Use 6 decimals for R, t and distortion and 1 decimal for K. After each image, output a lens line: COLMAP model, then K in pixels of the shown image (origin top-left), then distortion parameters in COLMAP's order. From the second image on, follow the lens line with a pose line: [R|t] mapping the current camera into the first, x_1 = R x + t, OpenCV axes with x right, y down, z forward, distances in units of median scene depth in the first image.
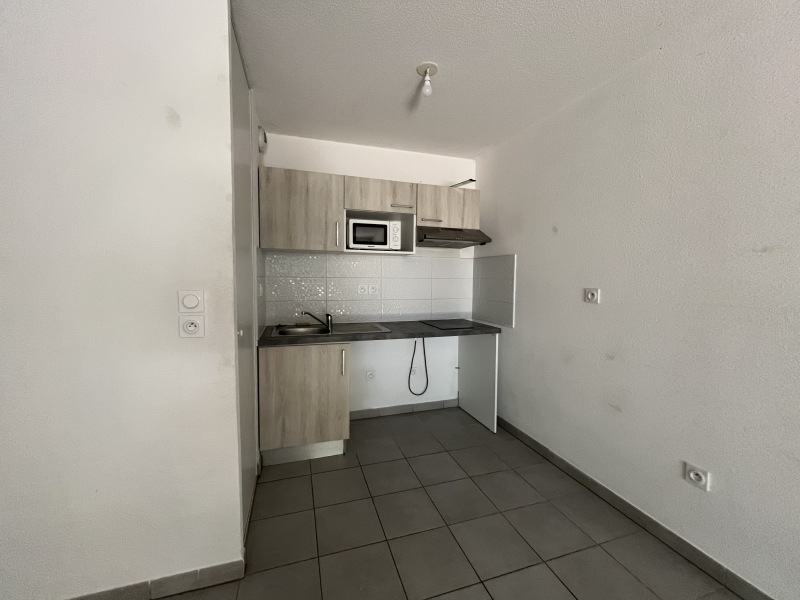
lens RADIAL K [[322.9, 0, 398.7], [0, 322.9, 303.3], [0, 0, 1]] dist [0.000574, -0.000041]
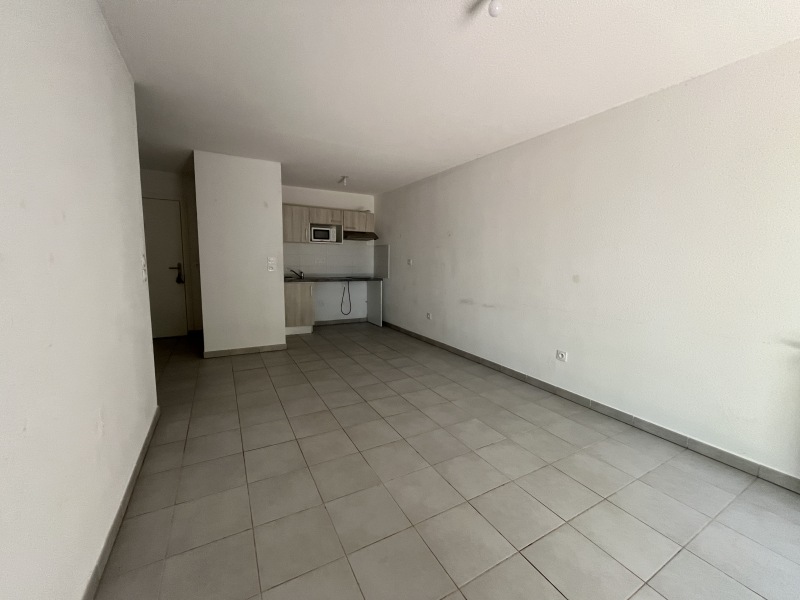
lens RADIAL K [[322.9, 0, 399.2], [0, 322.9, 301.5], [0, 0, 1]] dist [0.000574, -0.000041]
pose [[0.980344, -0.017563, 0.196514, -0.010309], [0.006834, 0.998455, 0.055142, 0.111668], [-0.197179, -0.052715, 0.978949, -1.171865]]
